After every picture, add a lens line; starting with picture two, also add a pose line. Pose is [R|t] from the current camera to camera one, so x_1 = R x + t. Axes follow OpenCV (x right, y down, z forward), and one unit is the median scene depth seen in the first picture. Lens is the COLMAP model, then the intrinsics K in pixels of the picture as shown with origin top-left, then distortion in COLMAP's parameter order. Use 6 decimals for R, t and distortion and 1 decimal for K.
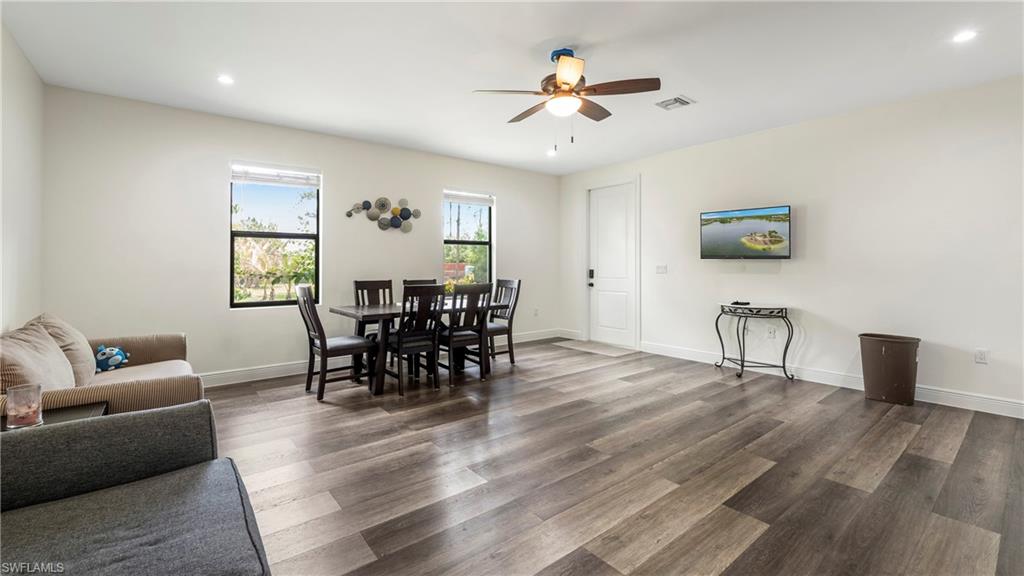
lens RADIAL K [[418.3, 0, 513.0], [0, 418.3, 279.7], [0, 0, 1]] dist [-0.003920, -0.000515]
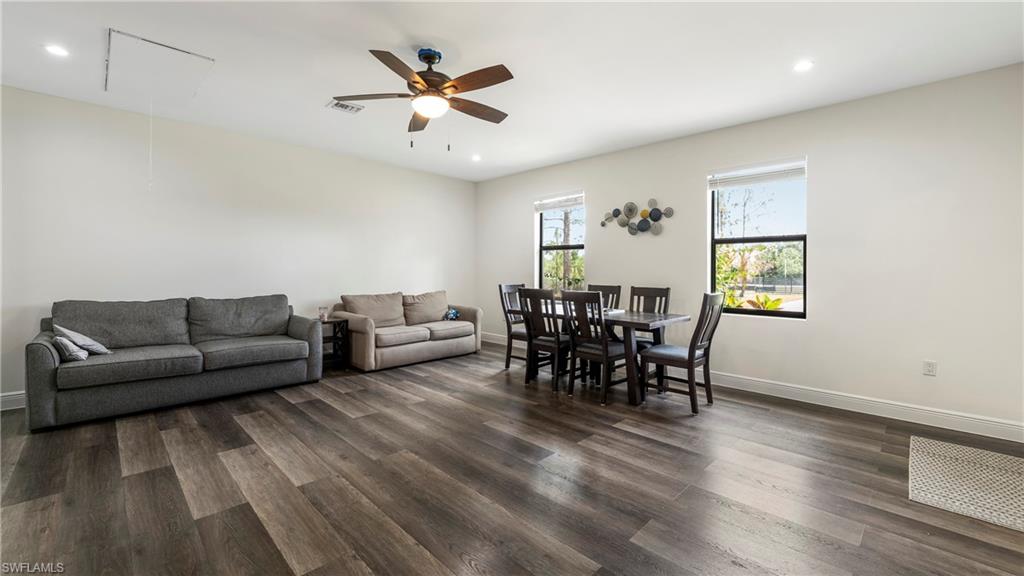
lens RADIAL K [[418.3, 0, 513.1], [0, 418.3, 283.4], [0, 0, 1]] dist [-0.003920, -0.000515]
pose [[0.112442, 0.028197, -0.993258, 0.826023], [-0.042462, 0.998821, 0.023548, -0.021456], [0.992751, 0.039528, 0.113507, 0.795016]]
